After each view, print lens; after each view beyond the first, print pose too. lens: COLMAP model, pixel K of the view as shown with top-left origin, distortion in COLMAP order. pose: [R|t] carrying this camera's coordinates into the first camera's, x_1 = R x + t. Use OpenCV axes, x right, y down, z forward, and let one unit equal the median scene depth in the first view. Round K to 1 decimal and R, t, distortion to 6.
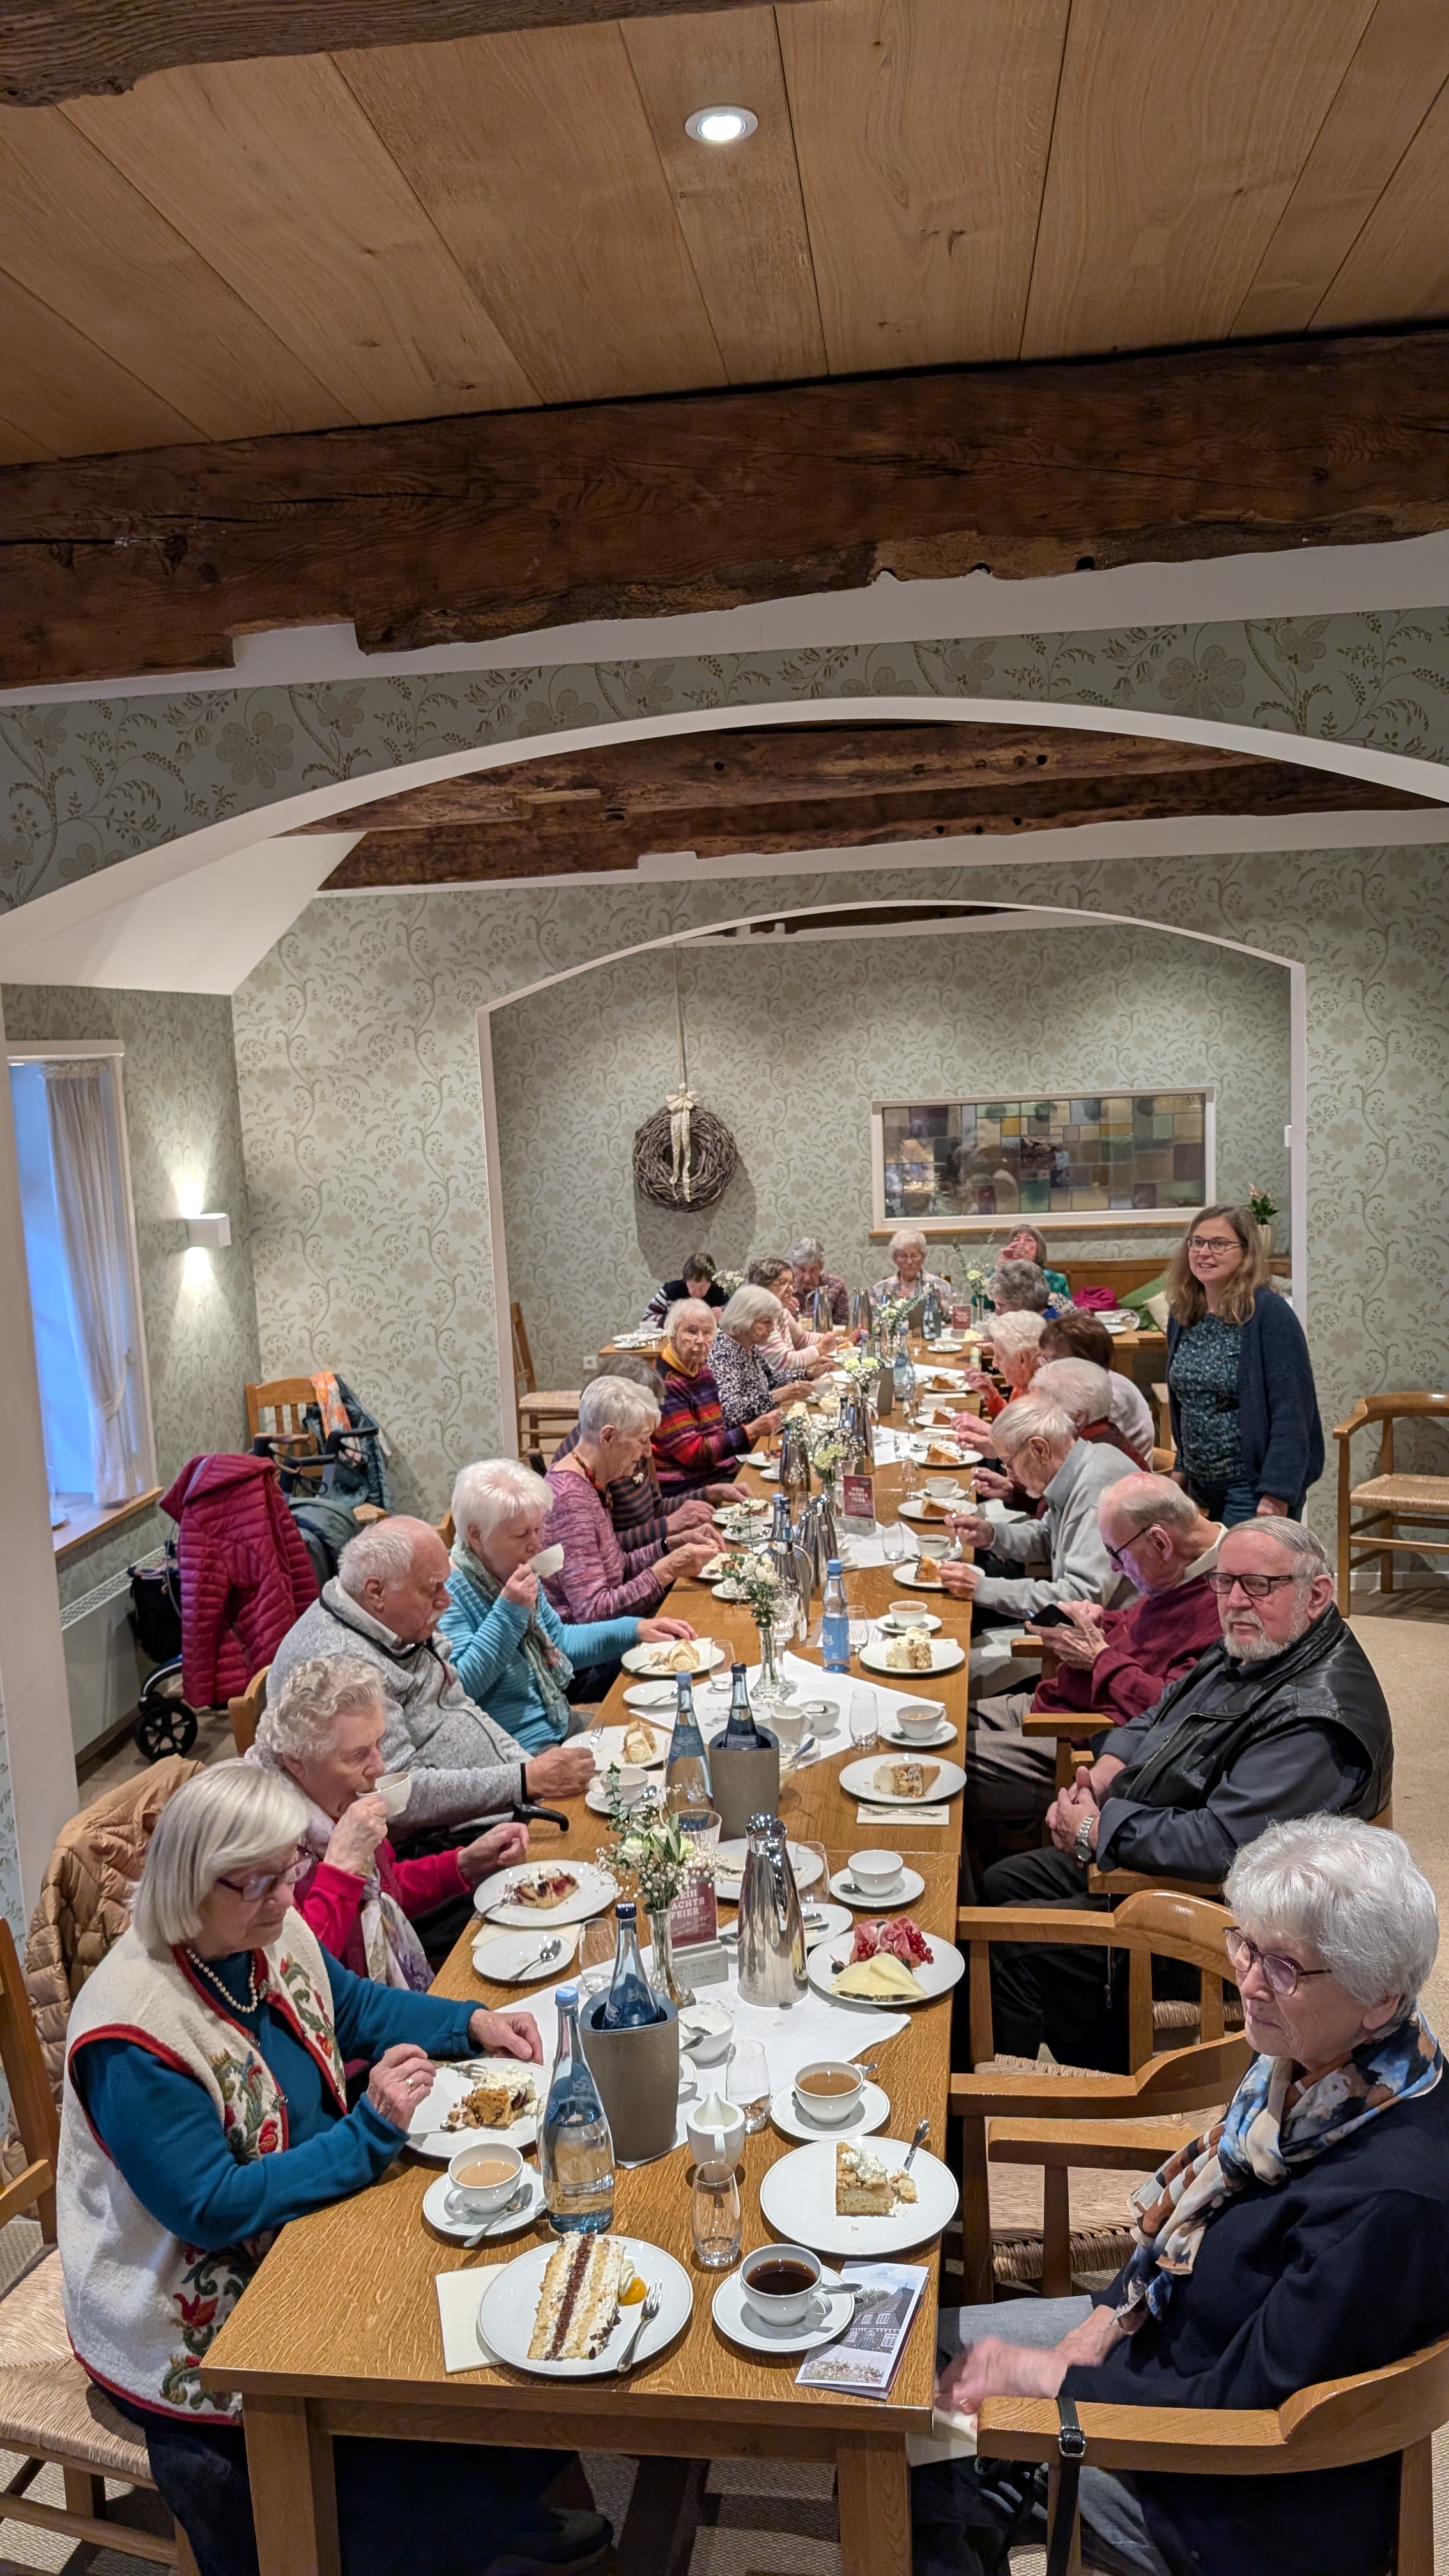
lens RADIAL K [[1880.0, 0, 719.3], [0, 1880.0, 1323.2], [0, 0, 1]] dist [-0.001777, 0.000899]
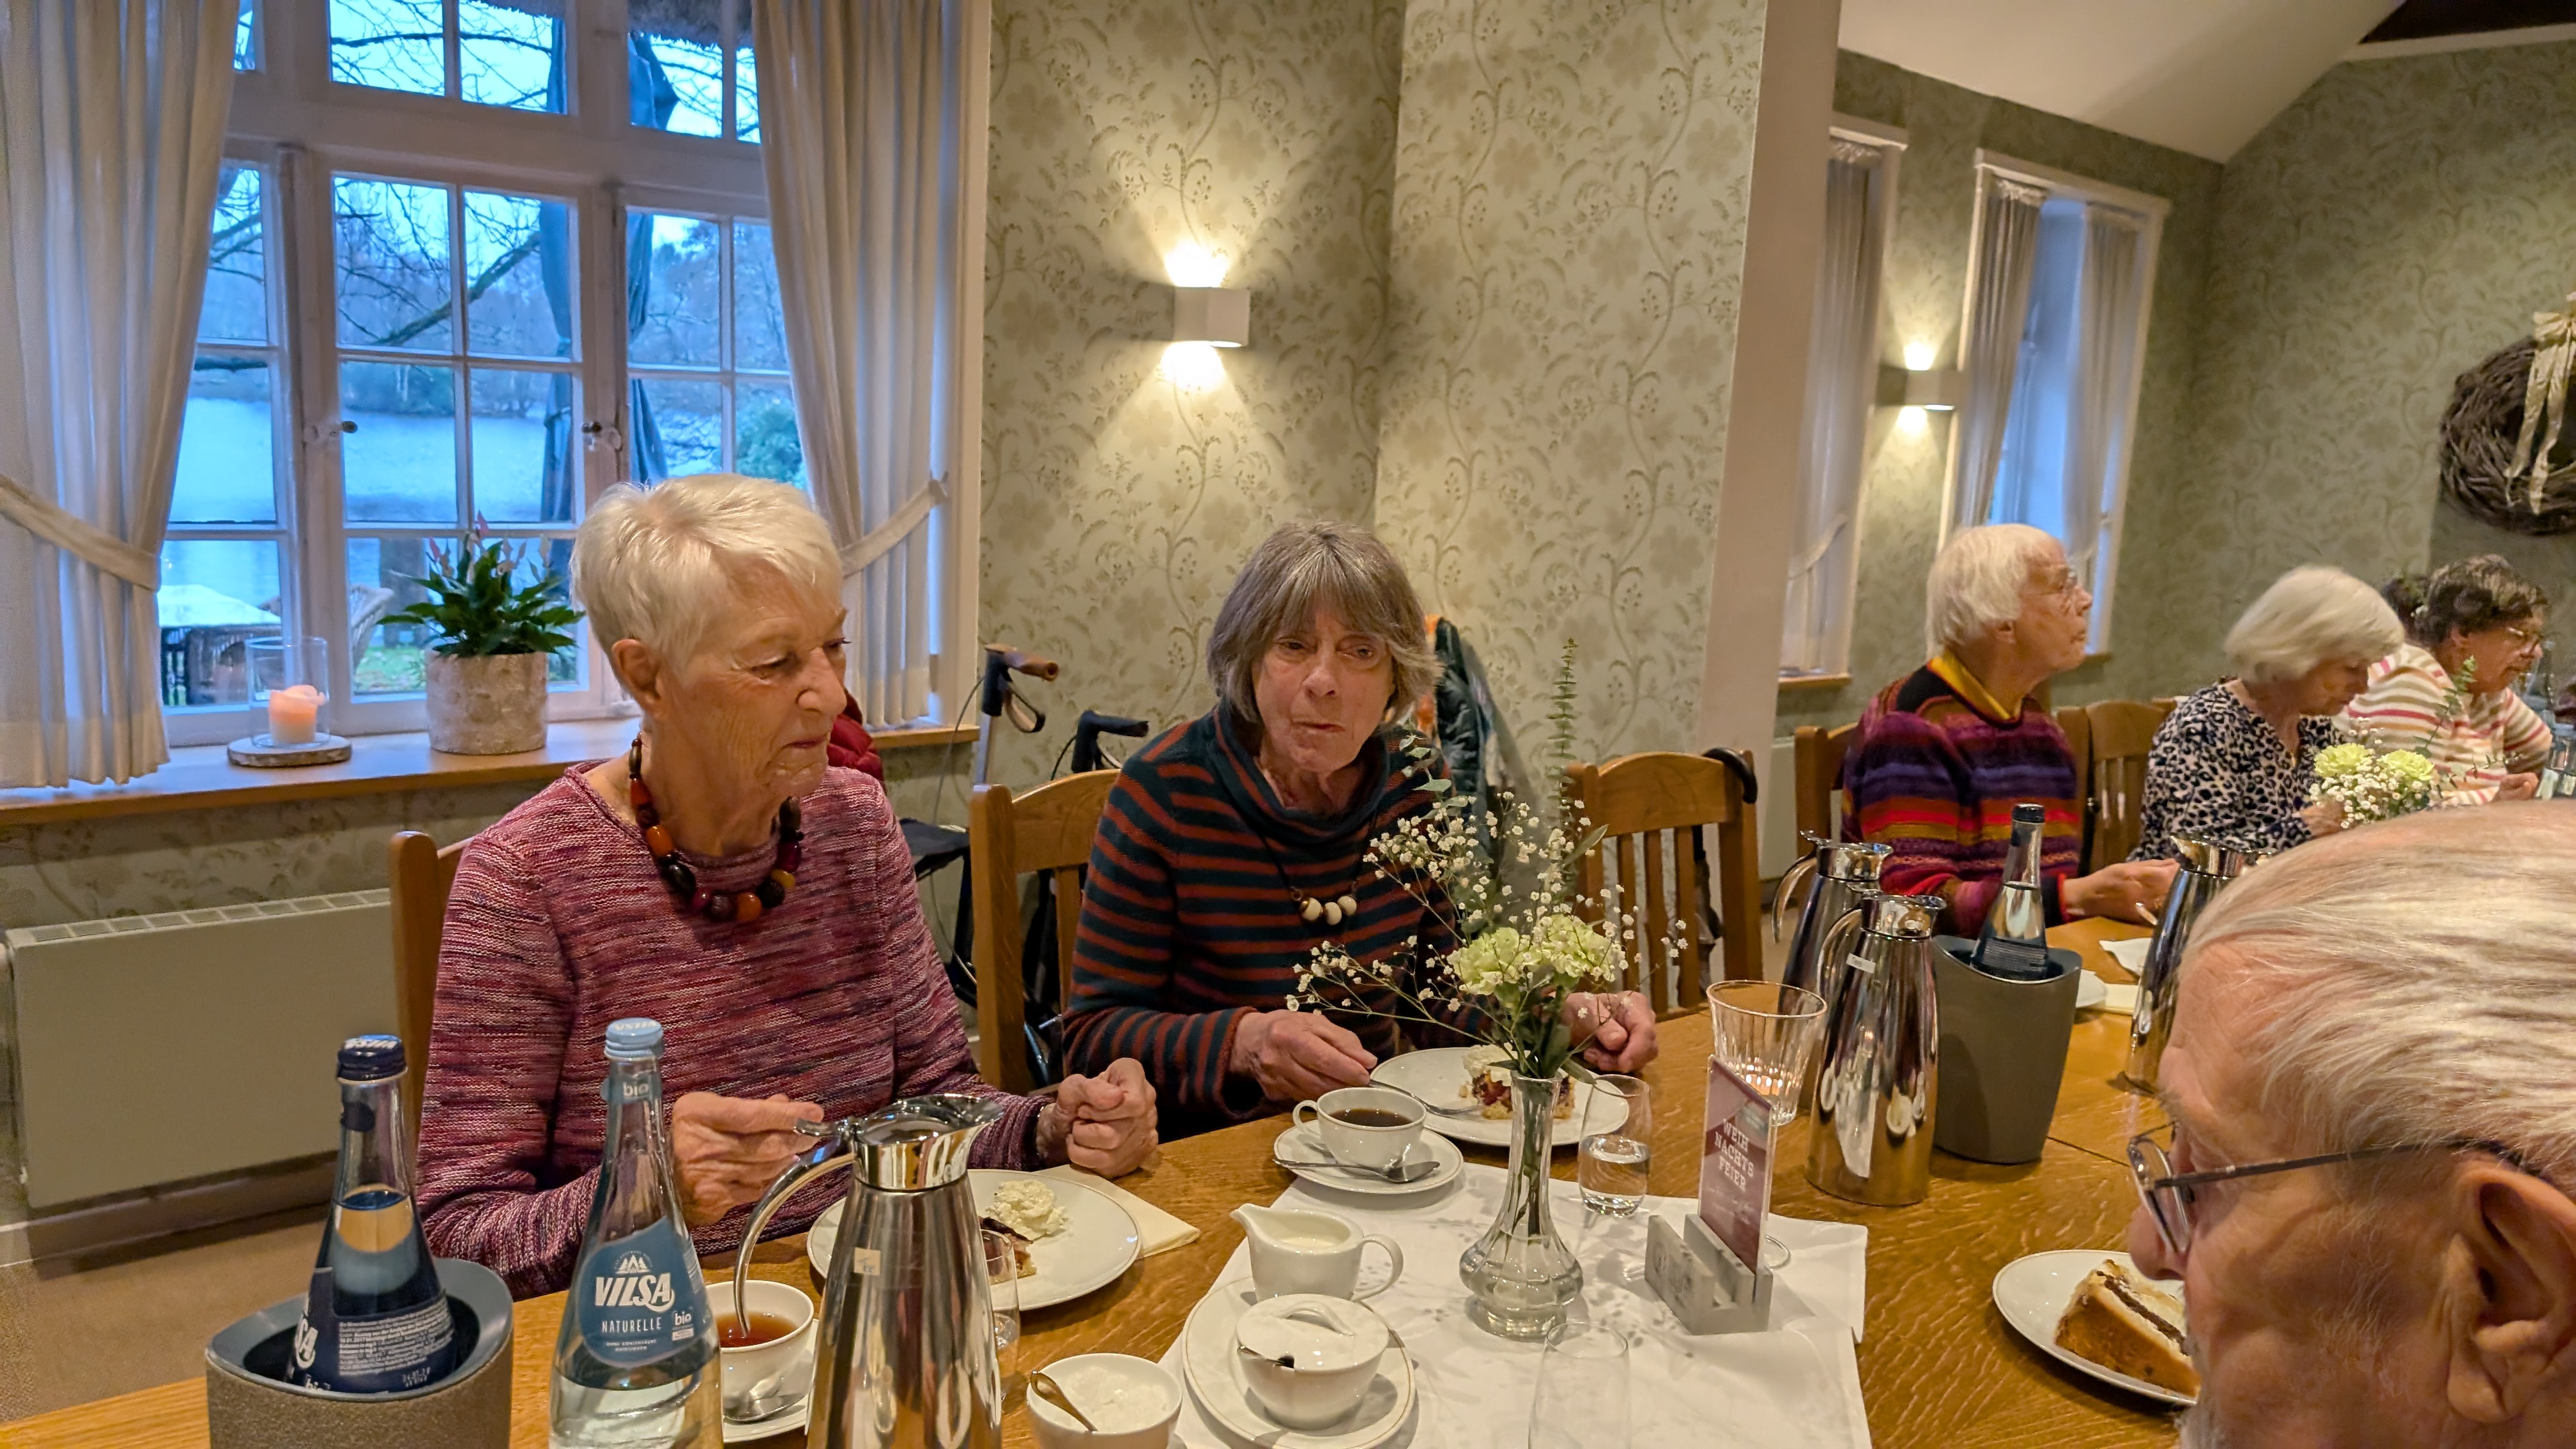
lens RADIAL K [[1880.0, 0, 1288.0], [0, 1880.0, 724.5], [0, 0, 1]] dist [-0.001777, 0.000899]
pose [[0.728579, 0.190104, -0.658053, 0.128844], [-0.180281, 0.980062, 0.083527, 0.018553], [0.660811, 0.057779, 0.748325, 0.555000]]
